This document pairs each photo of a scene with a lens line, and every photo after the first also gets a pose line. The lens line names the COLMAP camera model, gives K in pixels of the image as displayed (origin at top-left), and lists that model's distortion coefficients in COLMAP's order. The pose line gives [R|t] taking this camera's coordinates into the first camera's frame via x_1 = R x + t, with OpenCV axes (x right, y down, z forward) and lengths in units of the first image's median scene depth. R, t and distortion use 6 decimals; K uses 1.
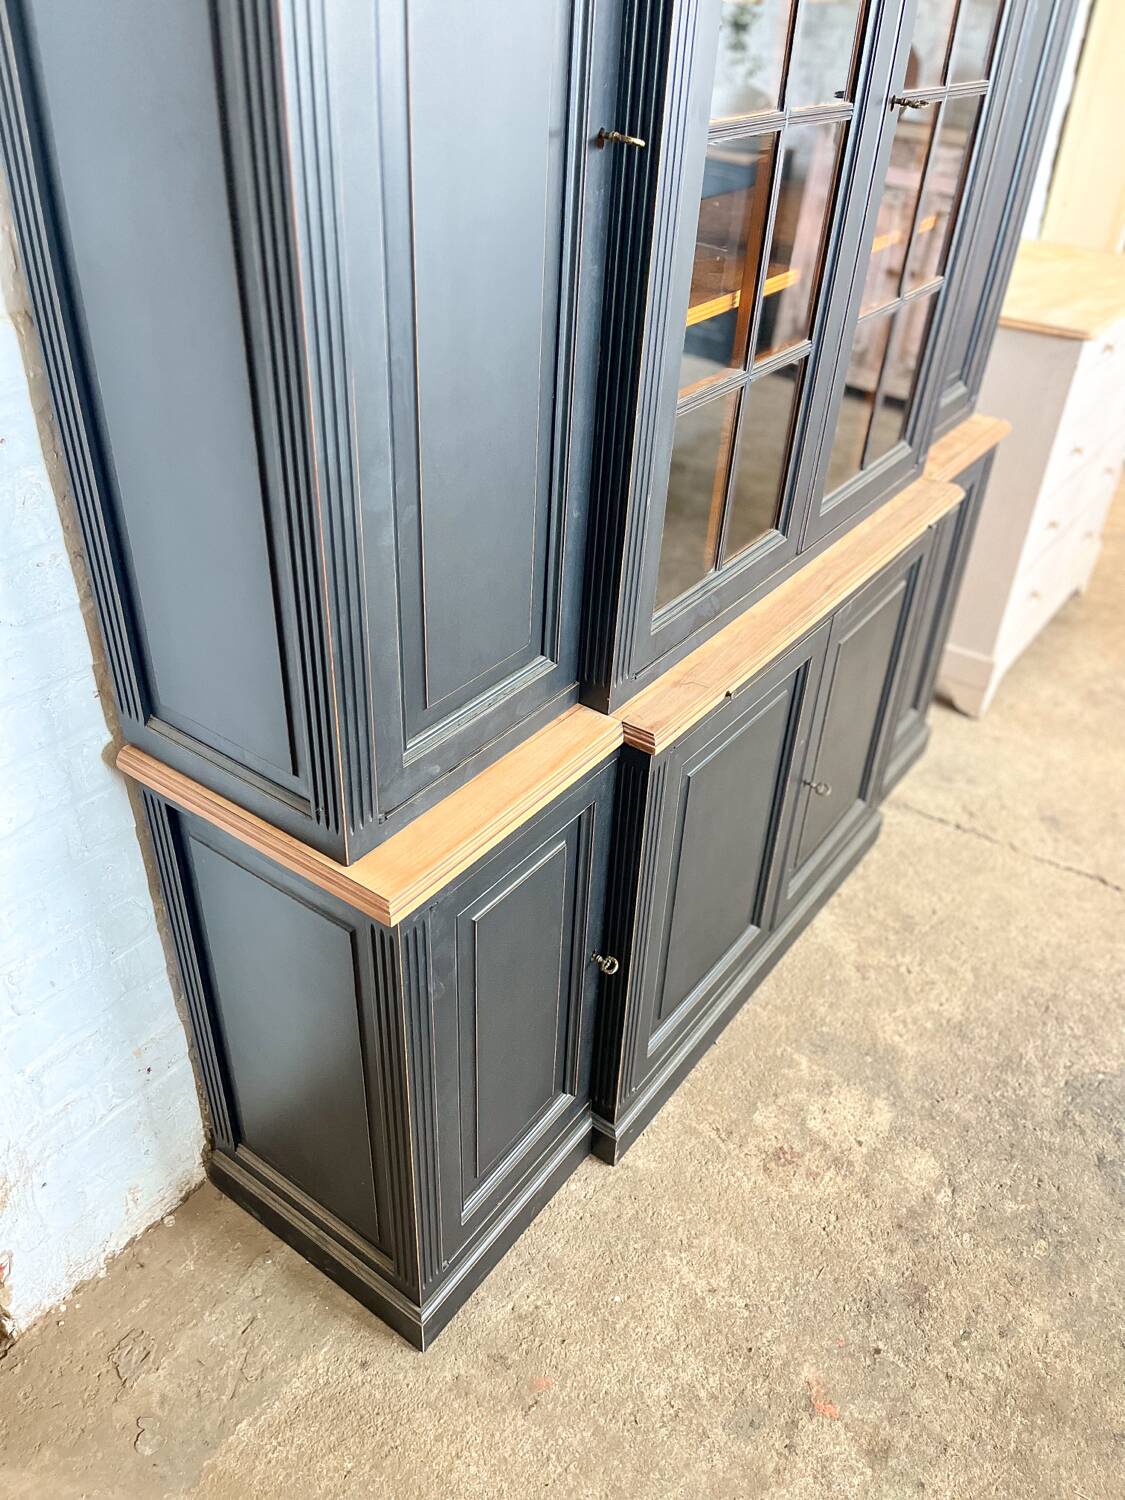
lens RADIAL K [[1132.9, 0, 569.7], [0, 1132.9, 754.9], [0, 0, 1]] dist [0.062101, -0.070318]
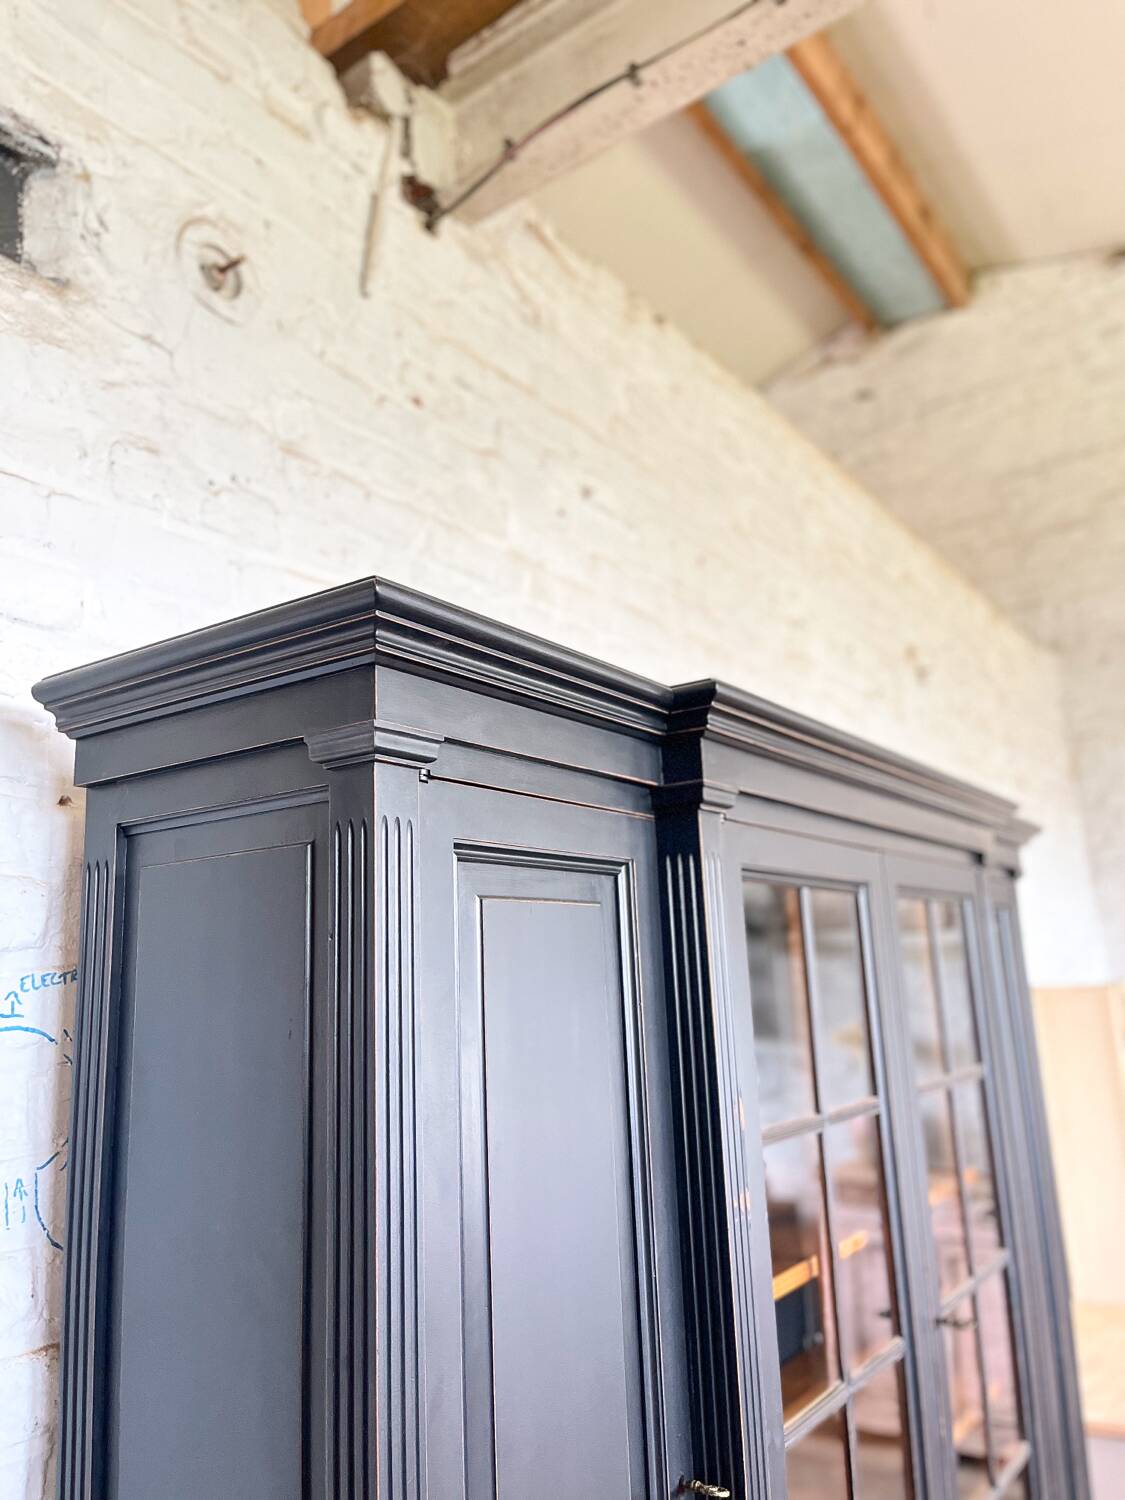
lens RADIAL K [[1132.9, 0, 569.7], [0, 1132.9, 754.9], [0, 0, 1]] dist [0.062101, -0.070318]
pose [[0.995063, -0.092924, 0.034851, -0.026928], [0.088761, 0.676177, -0.731373, -0.161348], [0.044397, 0.730856, 0.681086, -0.070053]]
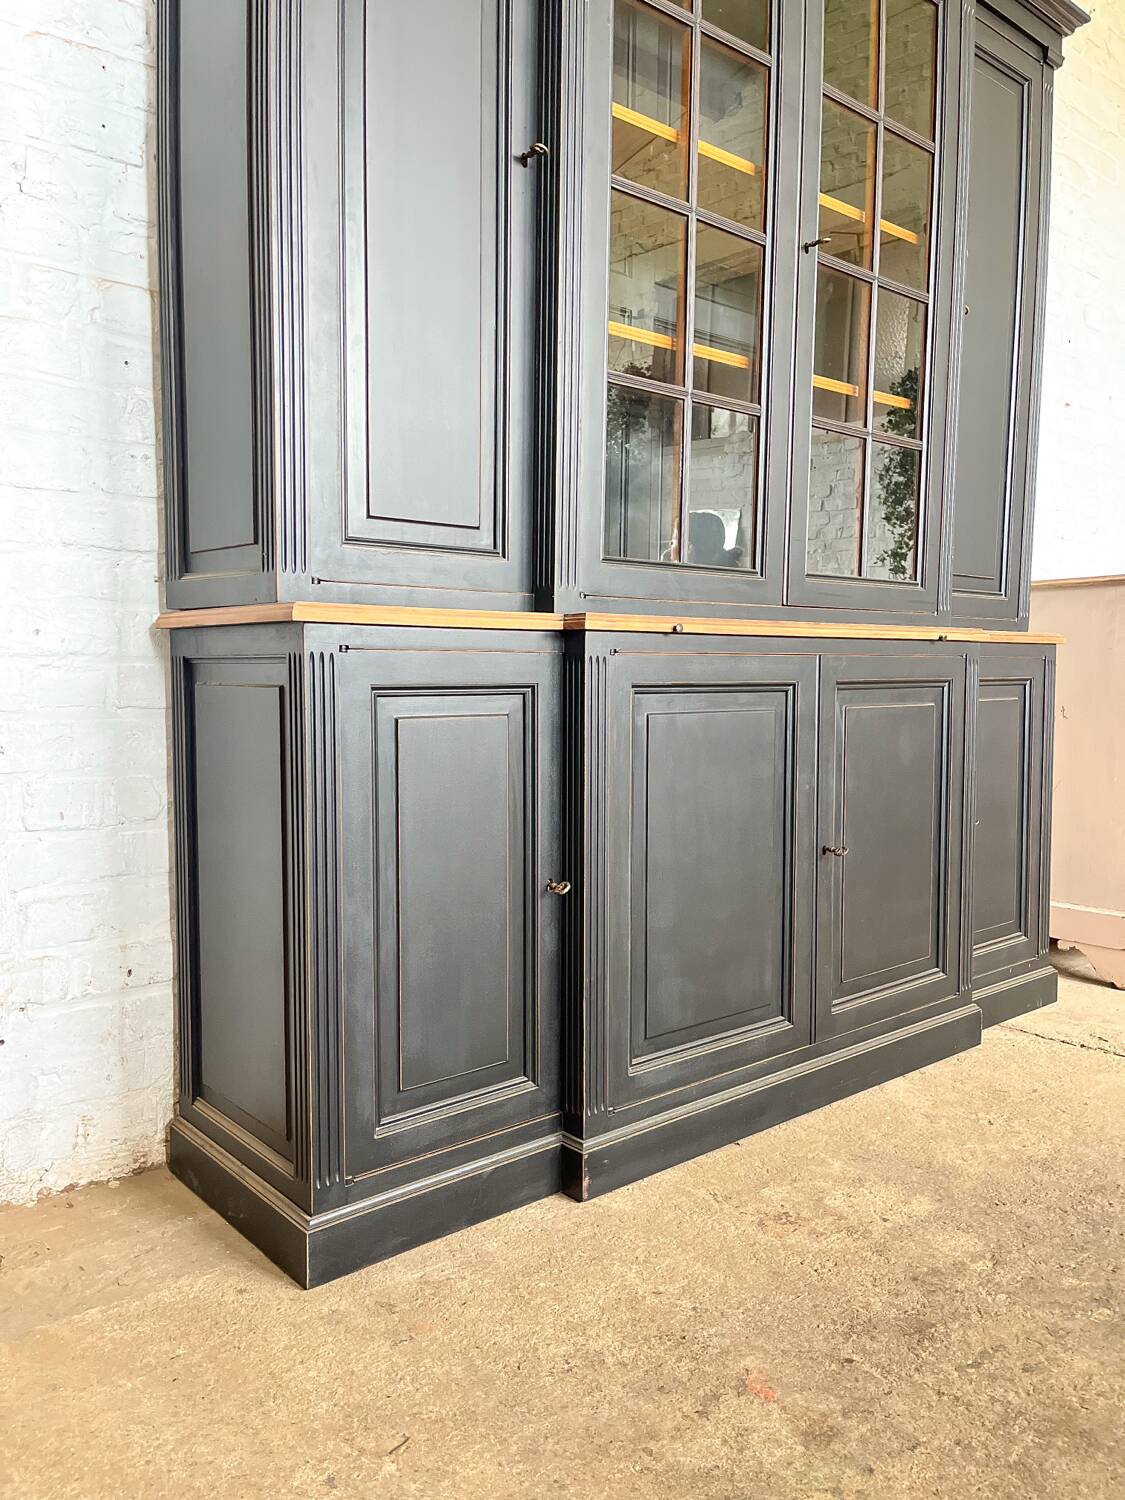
lens RADIAL K [[1123.9, 0, 562.5], [0, 1123.9, 750.0], [0, 0, 1]] dist [0.090306, -0.120442]
pose [[0.969625, -0.021779, -0.243625, 0.272493], [-0.107934, 0.855712, -0.506070, 0.567554], [0.219495, 0.516993, 0.827369, 0.104202]]
